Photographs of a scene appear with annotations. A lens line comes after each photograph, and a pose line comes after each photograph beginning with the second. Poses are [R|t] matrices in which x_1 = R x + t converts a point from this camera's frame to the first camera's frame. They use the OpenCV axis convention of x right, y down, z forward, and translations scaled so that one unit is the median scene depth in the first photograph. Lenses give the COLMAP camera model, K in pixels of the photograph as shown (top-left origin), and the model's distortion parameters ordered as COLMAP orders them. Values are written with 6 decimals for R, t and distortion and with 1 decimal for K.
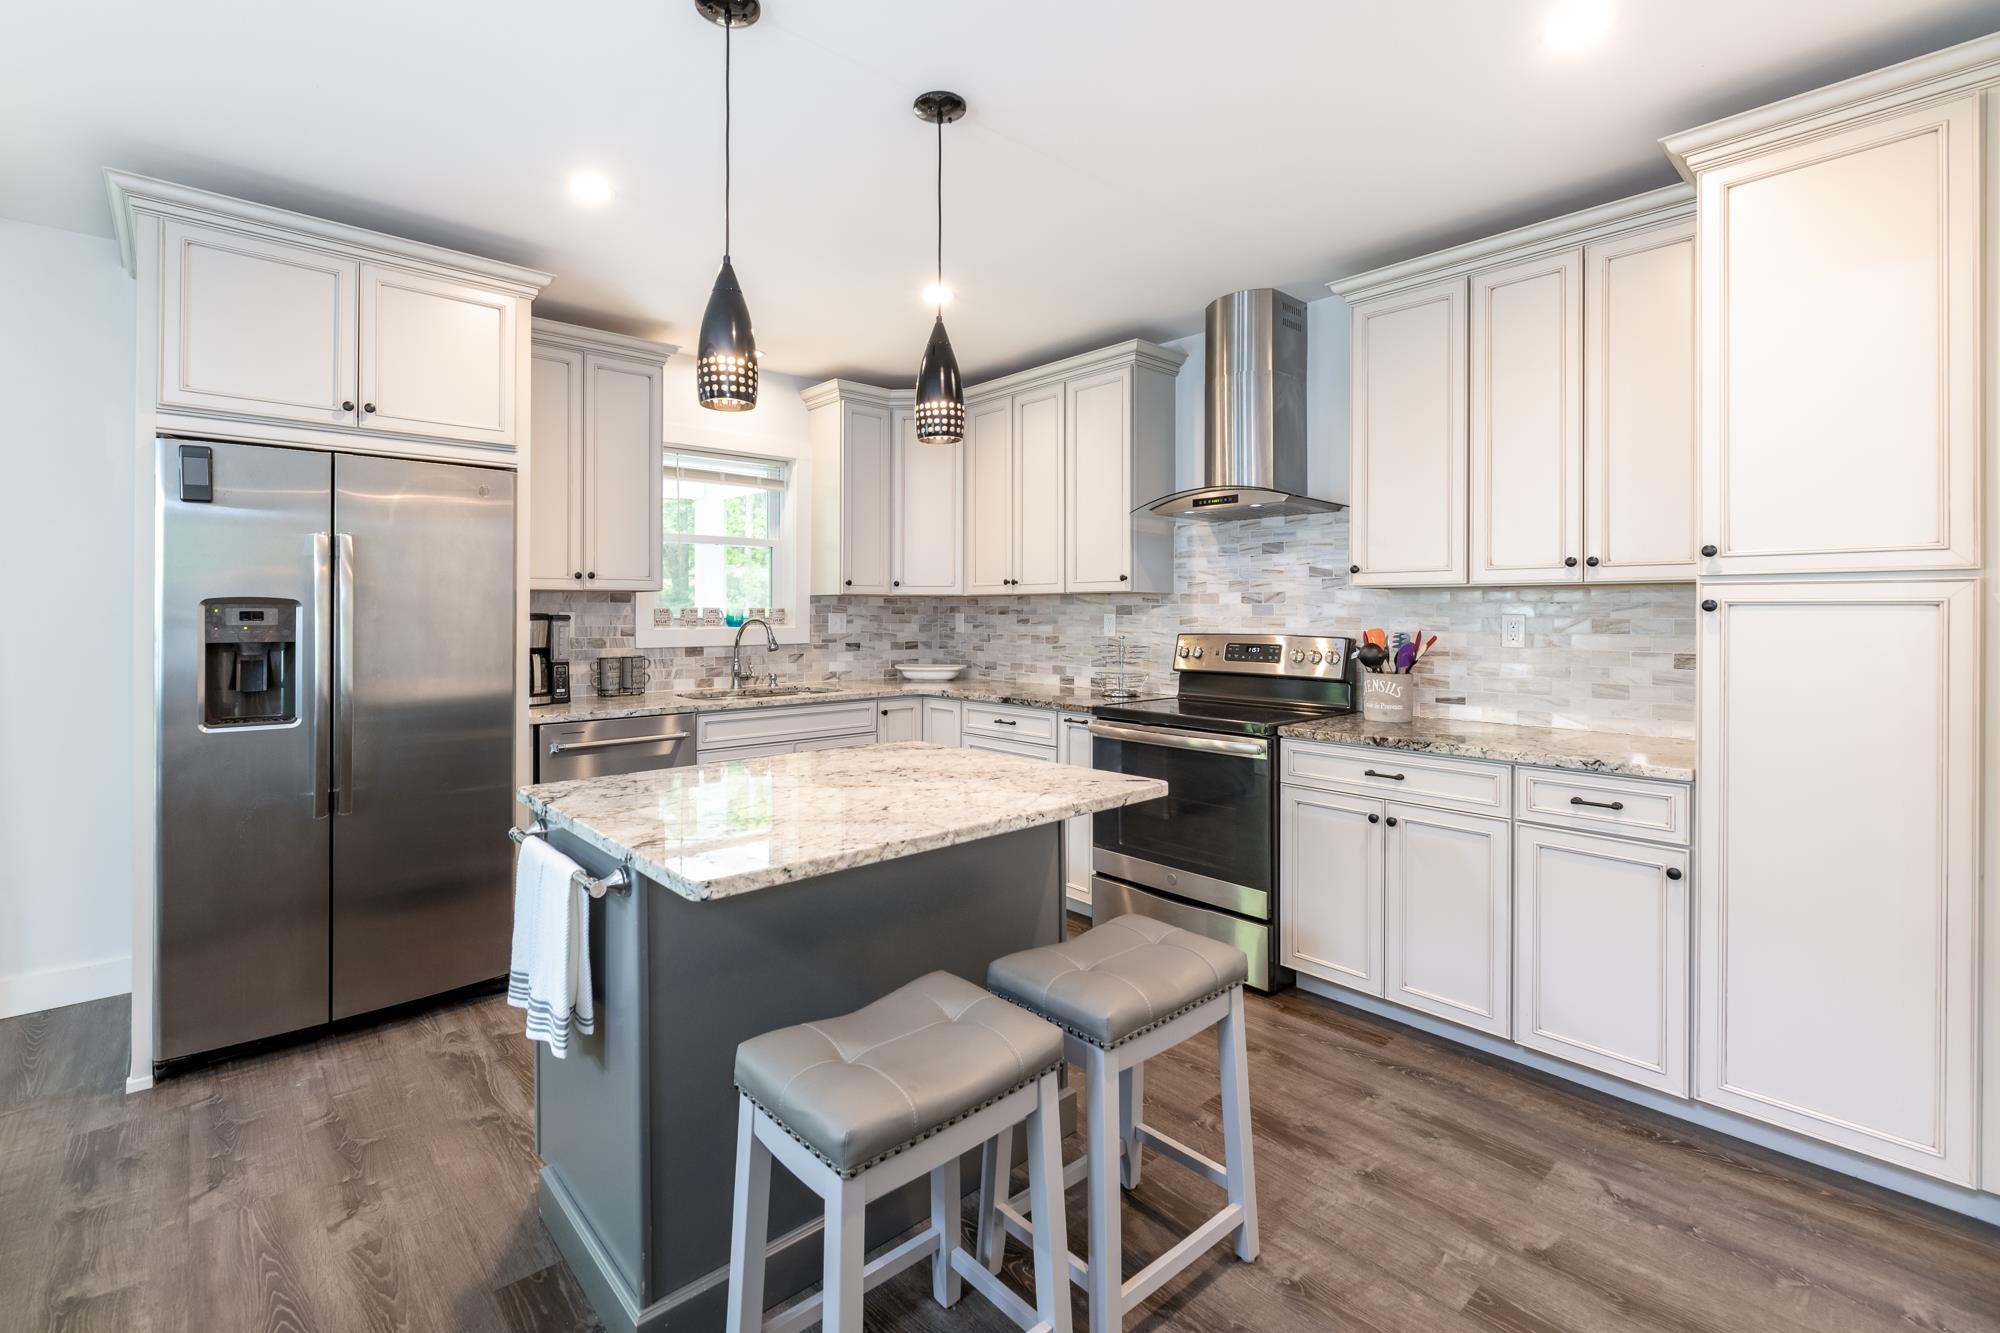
lens RADIAL K [[872.4, 0, 1010.9], [0, 872.4, 617.3], [0, 0, 1]] dist [-0.001055, 0.000306]
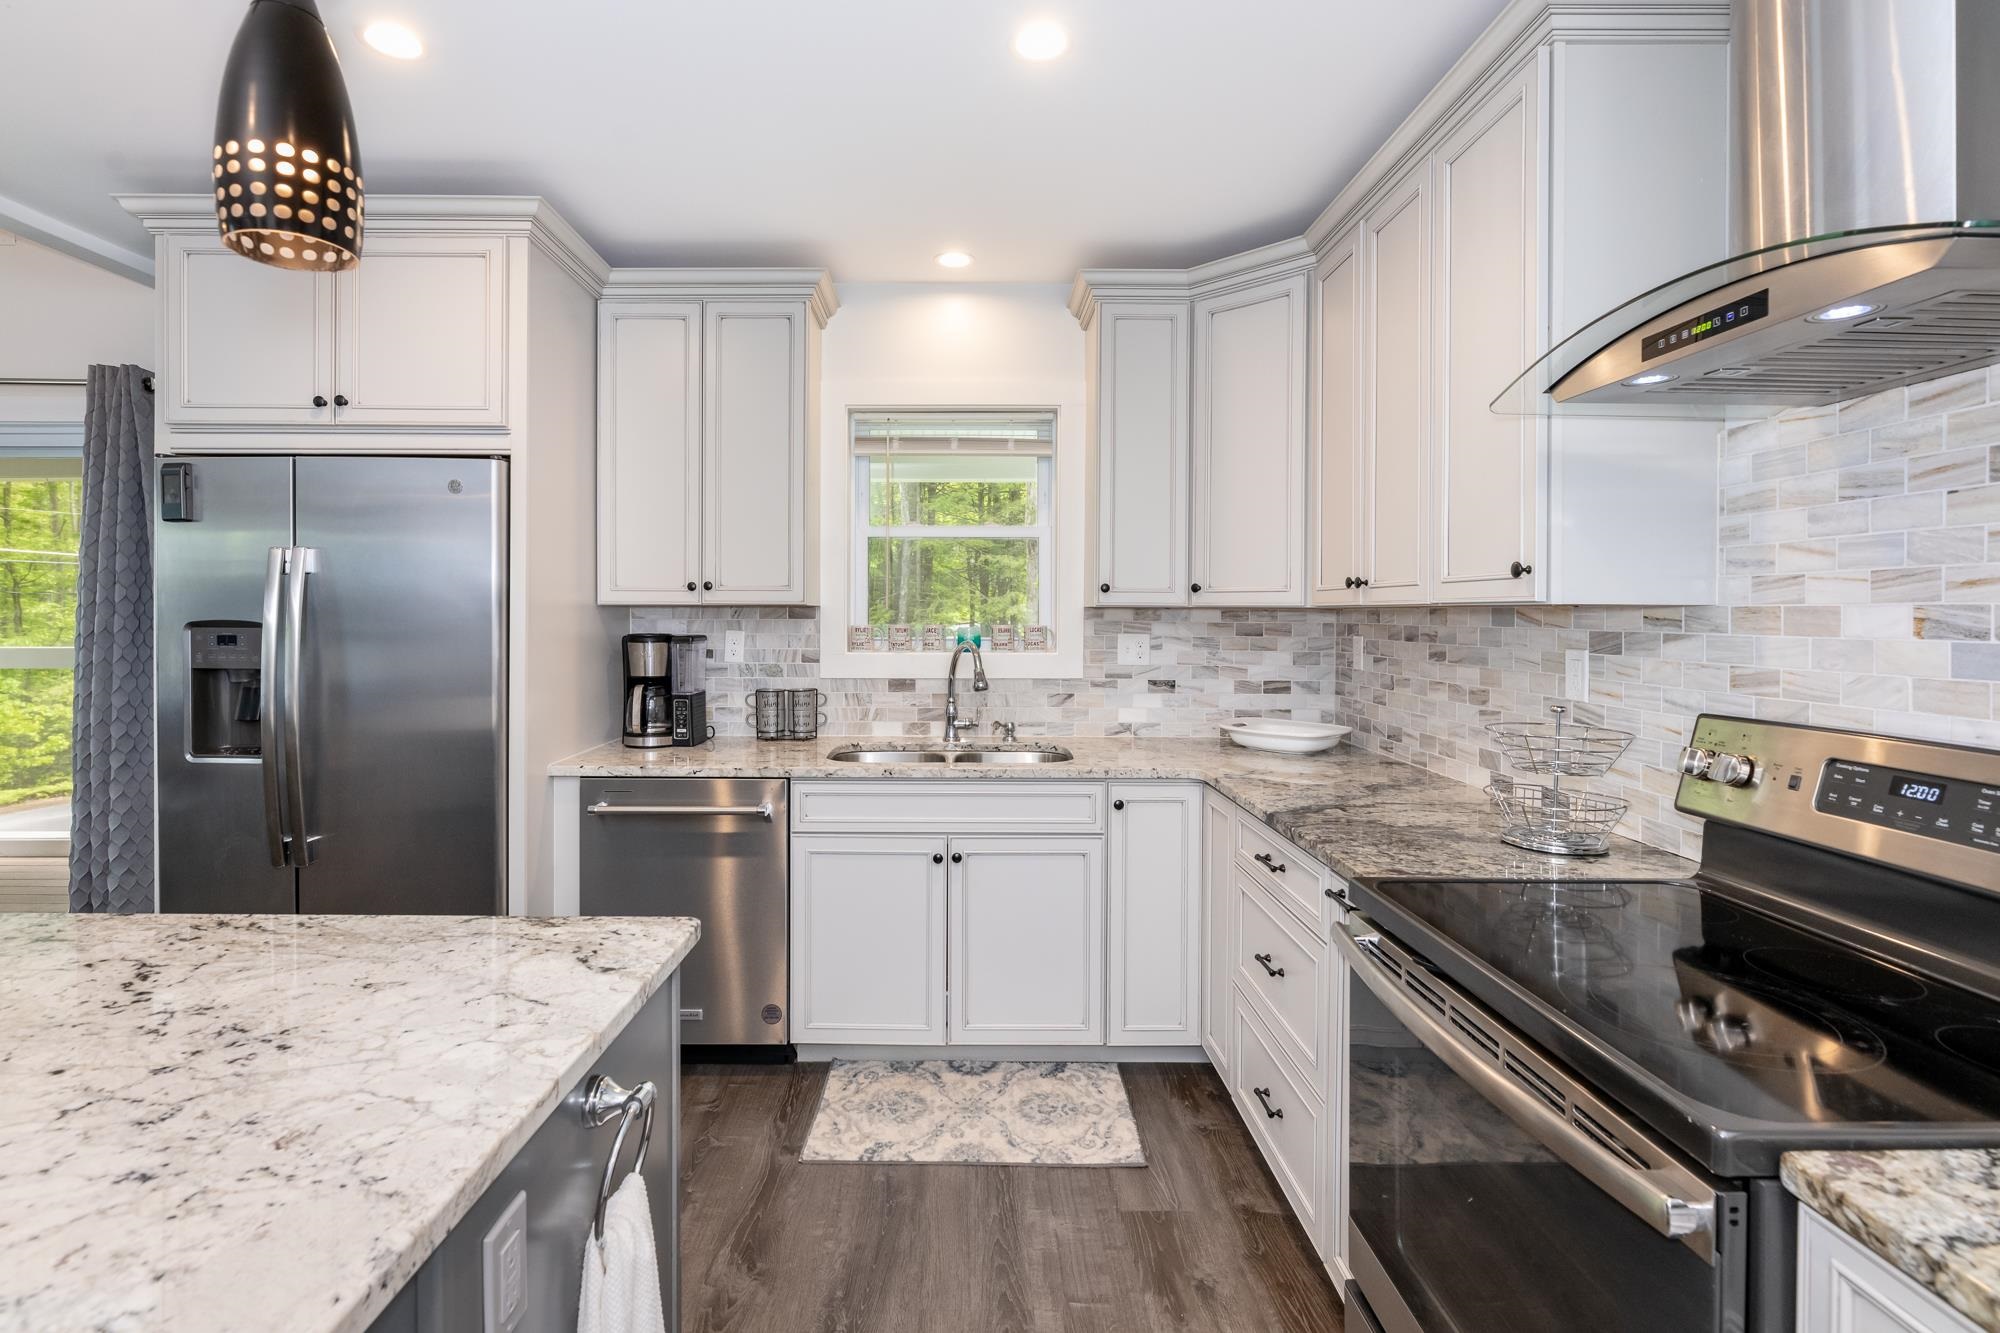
lens RADIAL K [[943.6, 0, 990.3], [0, 943.6, 618.5], [0, 0, 1]] dist [0.001061, 0.000200]
pose [[0.727755, 0.008335, -0.685787, 0.234003], [-0.009211, 0.999955, 0.002379, -0.019214], [0.685776, 0.004586, 0.727799, 0.464248]]
